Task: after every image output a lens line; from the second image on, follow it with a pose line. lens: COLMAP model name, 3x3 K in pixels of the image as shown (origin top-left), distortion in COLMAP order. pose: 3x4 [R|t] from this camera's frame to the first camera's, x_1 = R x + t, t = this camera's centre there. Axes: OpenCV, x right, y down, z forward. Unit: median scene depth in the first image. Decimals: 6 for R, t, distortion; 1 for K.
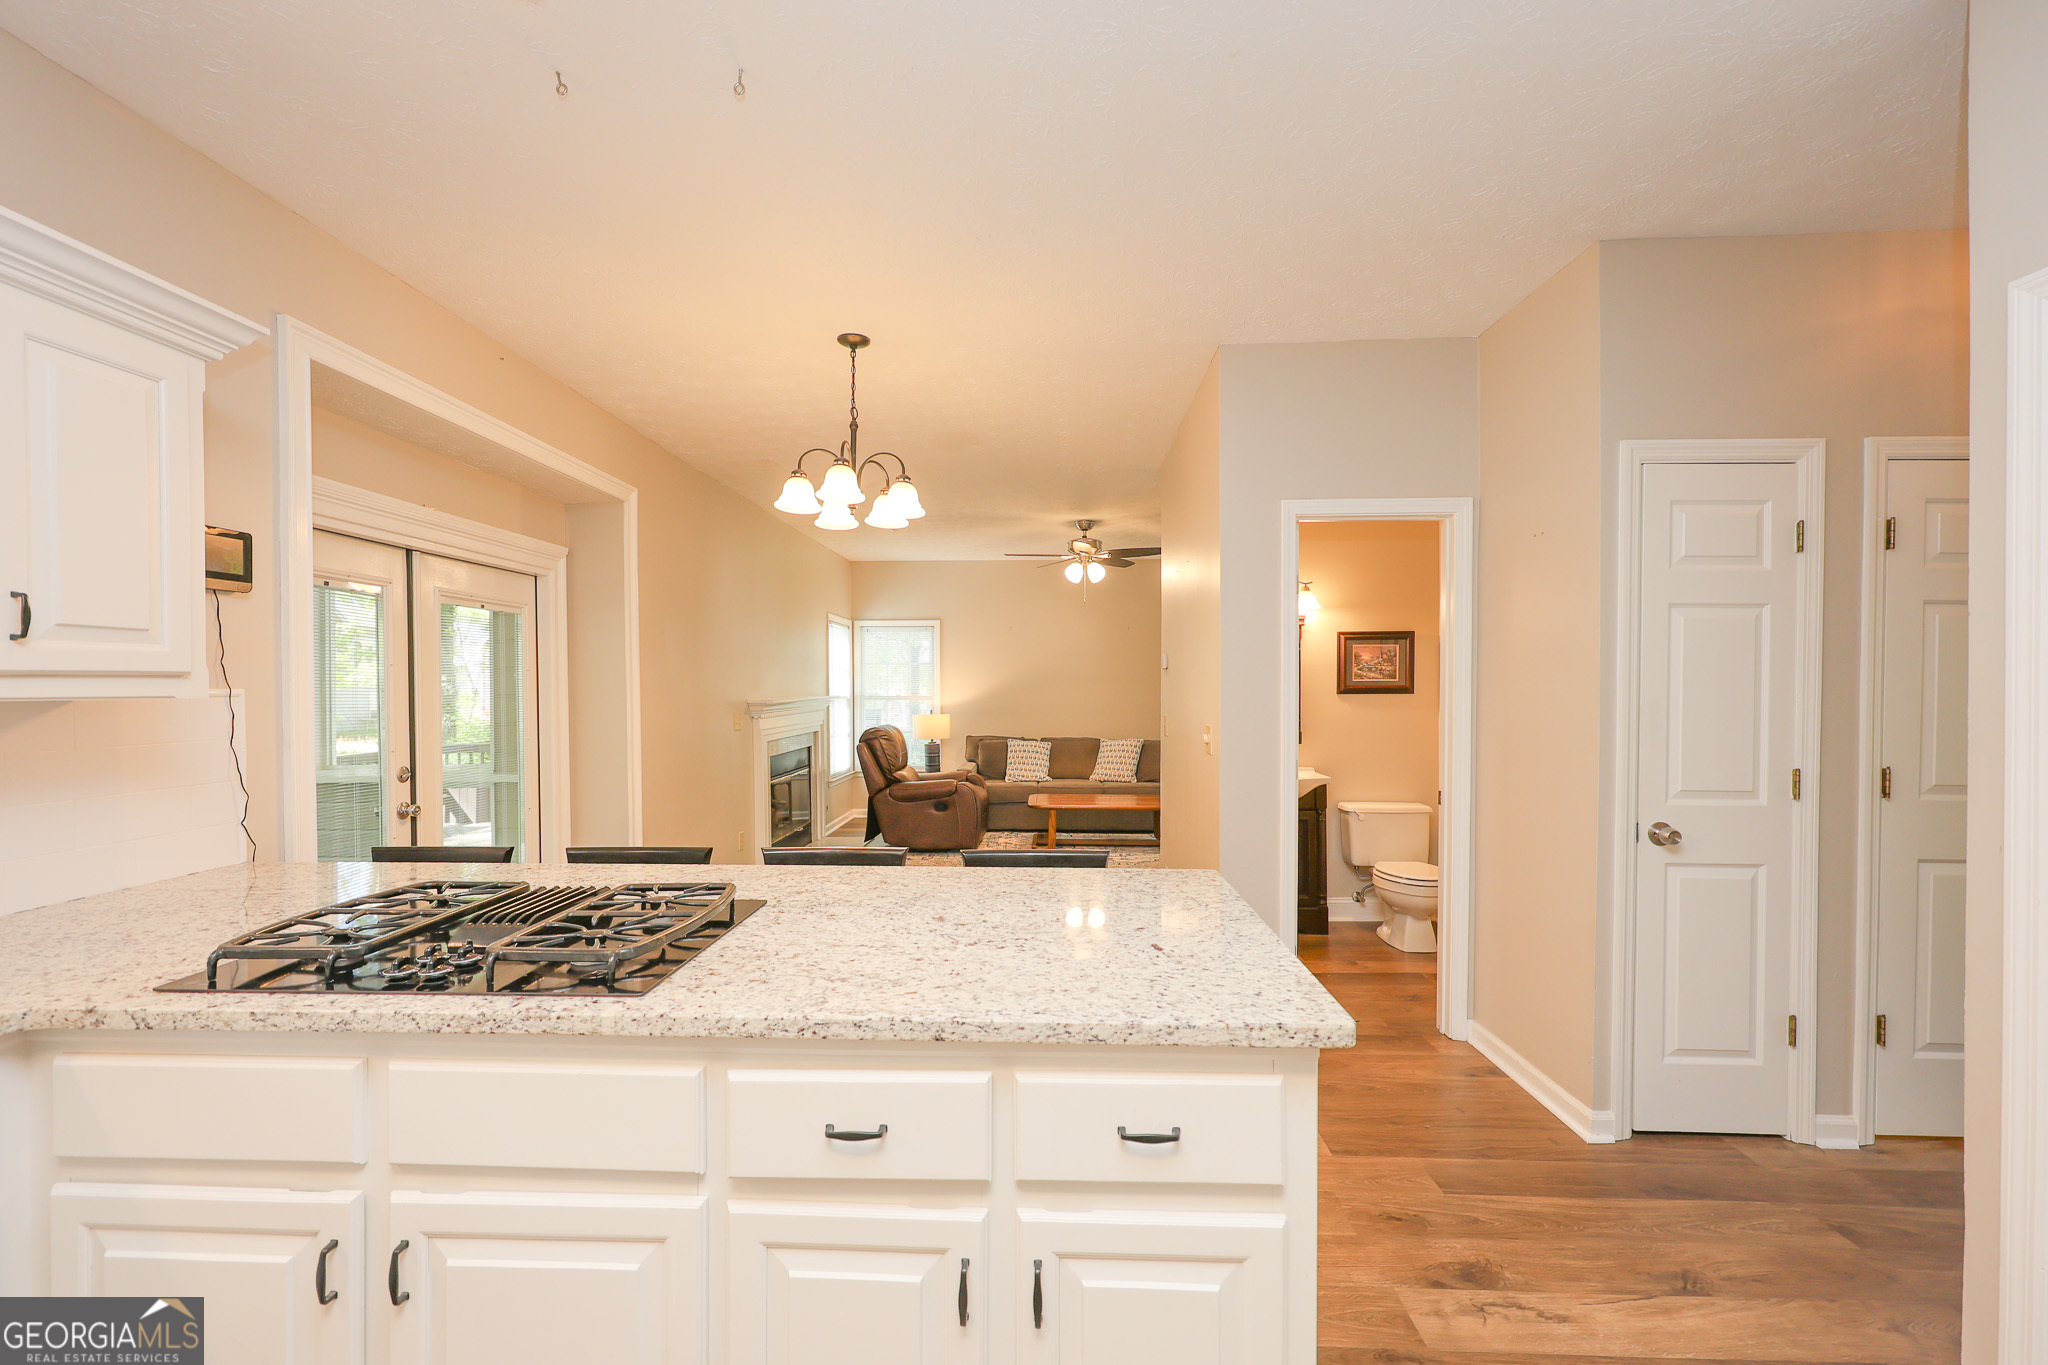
lens RADIAL K [[825.4, 0, 1011.3], [0, 825.4, 703.6], [0, 0, 1]] dist [0.000712, 0.000253]
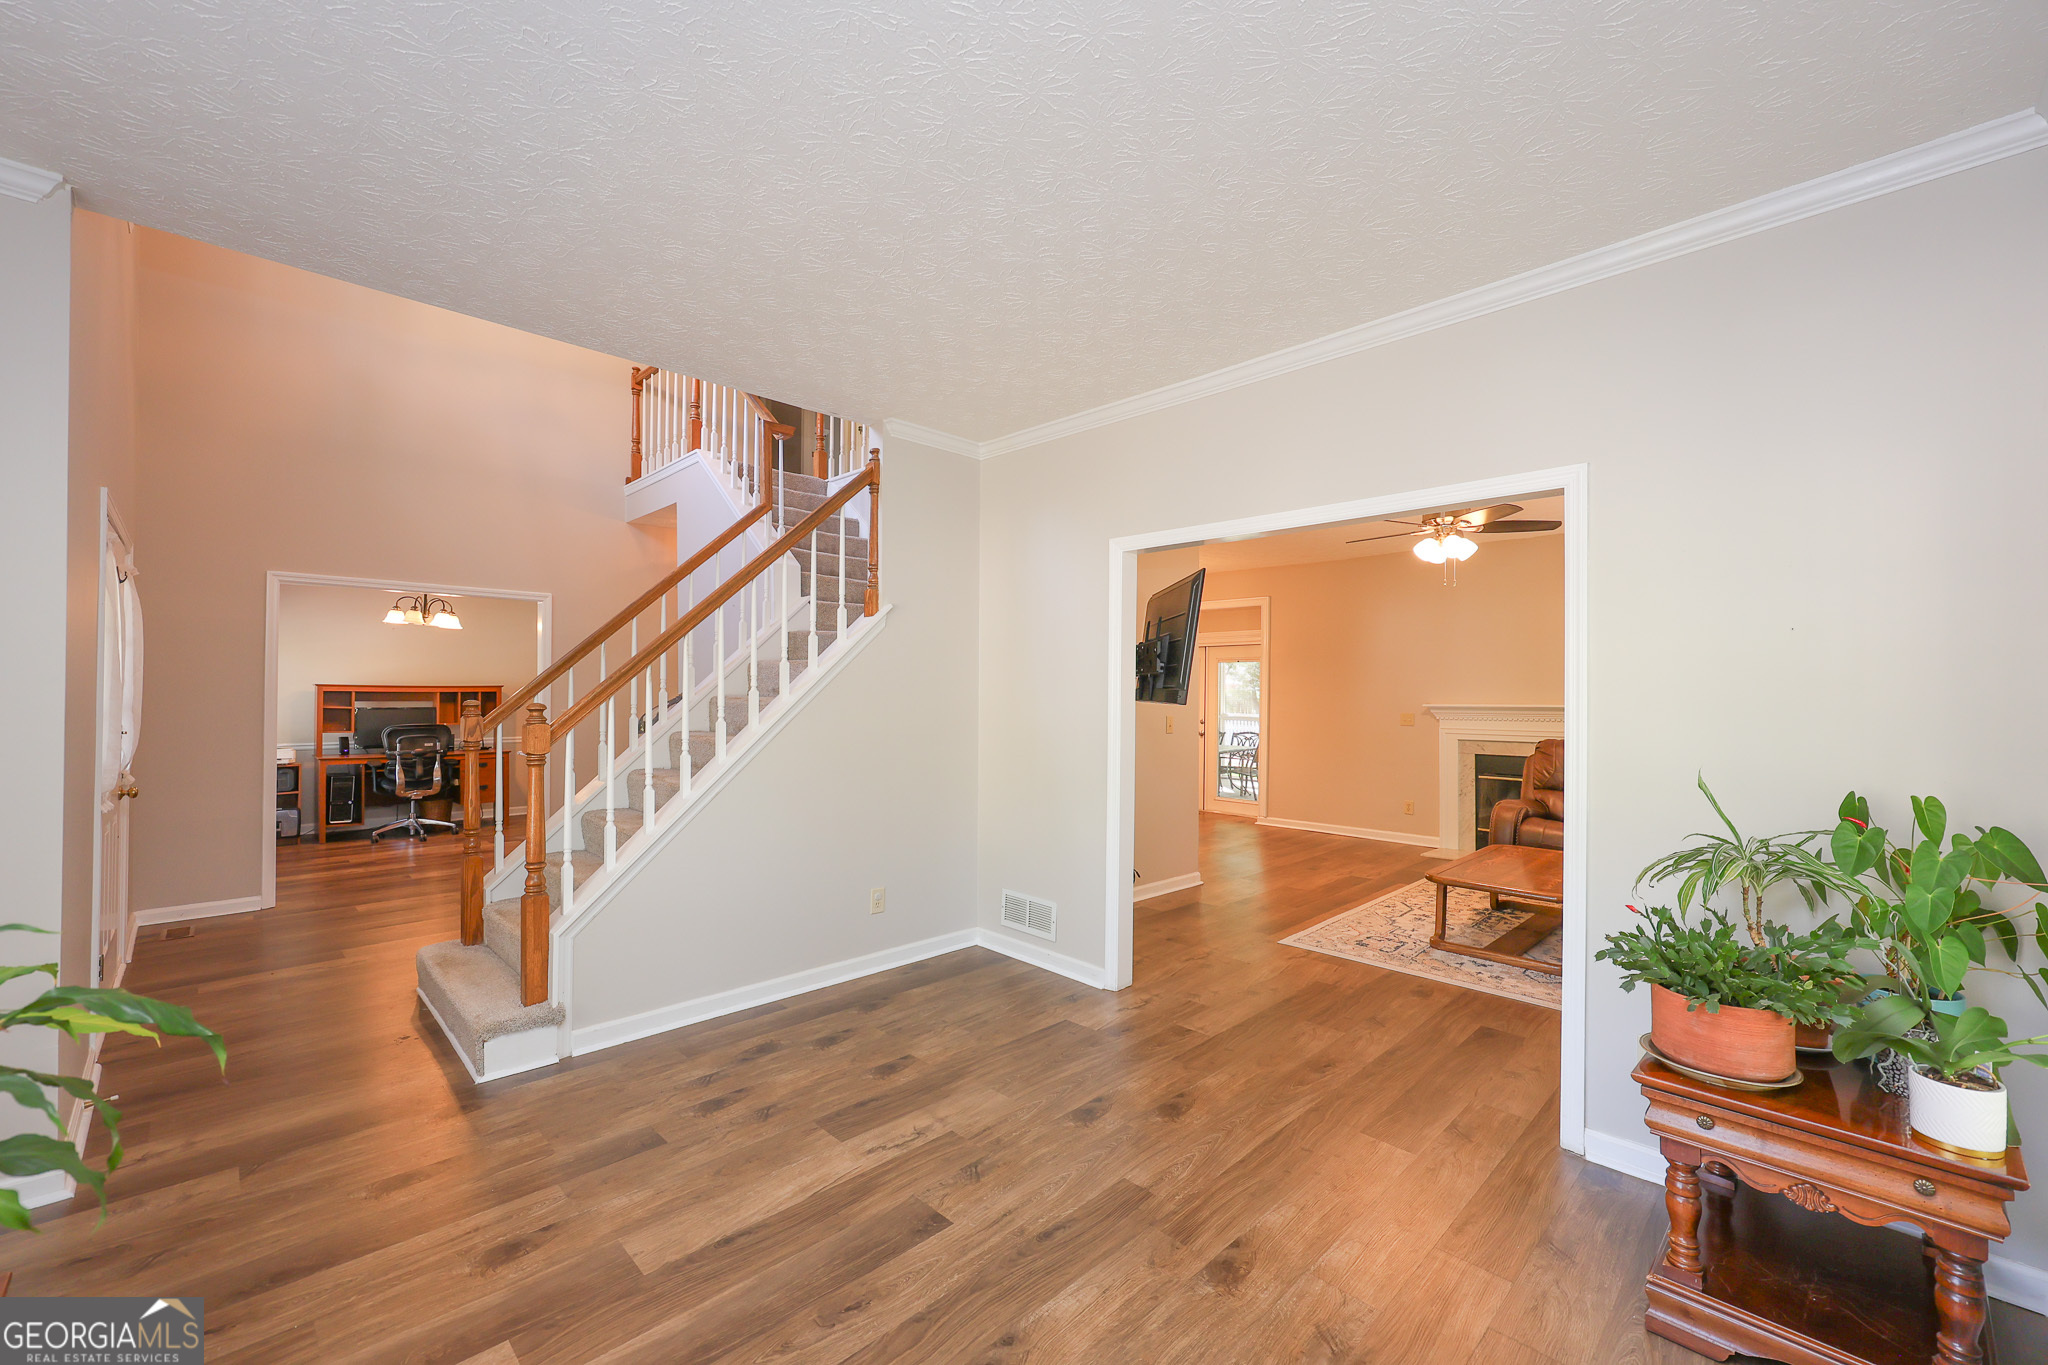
lens RADIAL K [[825.4, 0, 1024.3], [0, 825.4, 684.5], [0, 0, 1]] dist [0.000712, 0.000253]
pose [[-0.675873, -0.013551, -0.736893, 1.965103], [-0.022133, 0.999753, 0.001915, -0.044652], [0.736685, 0.017604, -0.676007, 2.602488]]
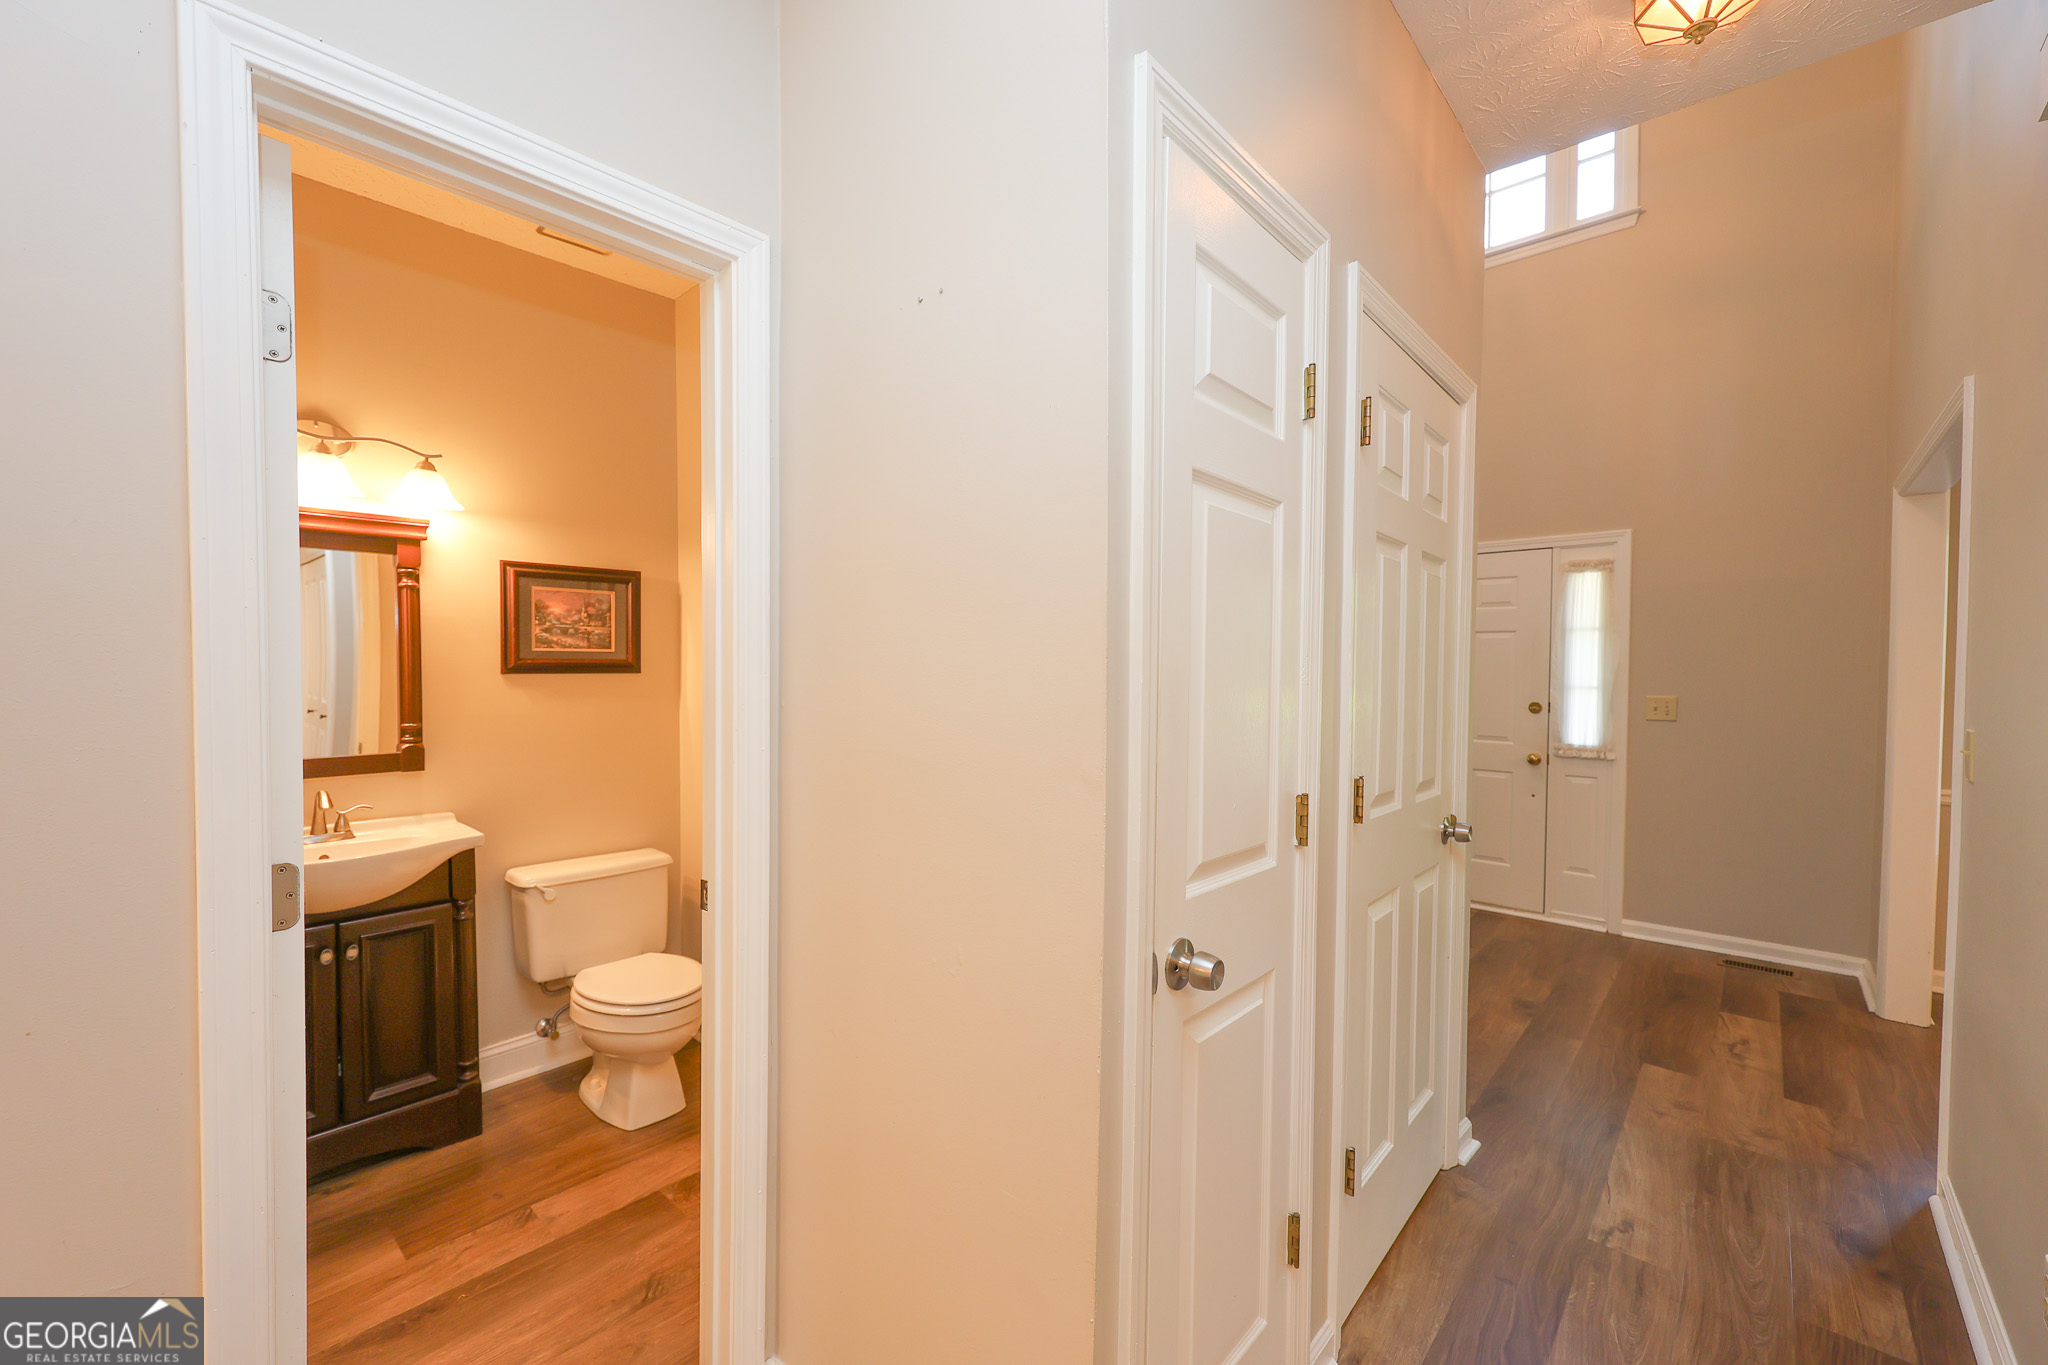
lens RADIAL K [[825.4, 0, 1020.1], [0, 825.4, 687.0], [0, 0, 1]] dist [0.000712, 0.000253]
pose [[0.641046, -0.016875, 0.767317, 0.298955], [0.016763, 0.999828, 0.007984, -0.001424], [-0.767319, 0.007745, 0.641219, 0.596617]]
